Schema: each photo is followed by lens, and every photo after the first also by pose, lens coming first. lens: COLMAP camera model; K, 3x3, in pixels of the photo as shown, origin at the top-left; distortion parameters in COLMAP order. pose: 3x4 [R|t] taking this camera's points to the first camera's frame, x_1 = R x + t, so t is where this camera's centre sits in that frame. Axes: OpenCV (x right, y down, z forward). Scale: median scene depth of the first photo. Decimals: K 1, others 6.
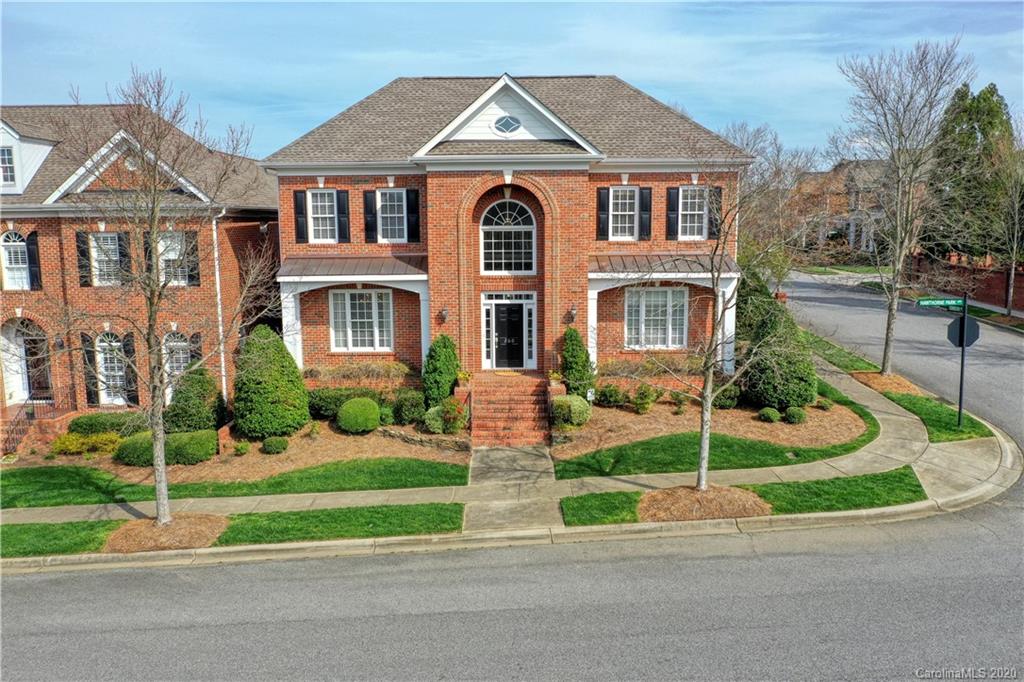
lens RADIAL K [[796.1, 0, 513.0], [0, 796.1, 339.5], [0, 0, 1]] dist [-0.013993, 0.000423]
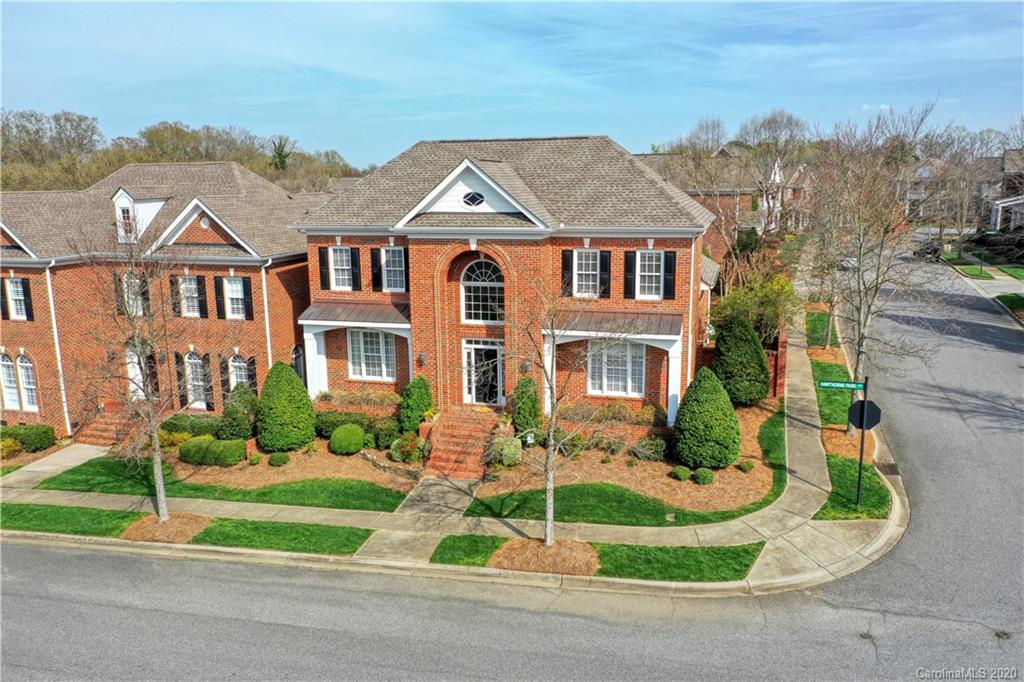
lens RADIAL K [[796.1, 0, 510.5], [0, 796.1, 342.1], [0, 0, 1]] dist [-0.013993, 0.000423]
pose [[0.959240, 0.053184, -0.277542, 0.380563], [-0.036024, 0.997131, 0.066571, -0.144554], [0.280287, -0.053860, 0.958404, -0.100744]]
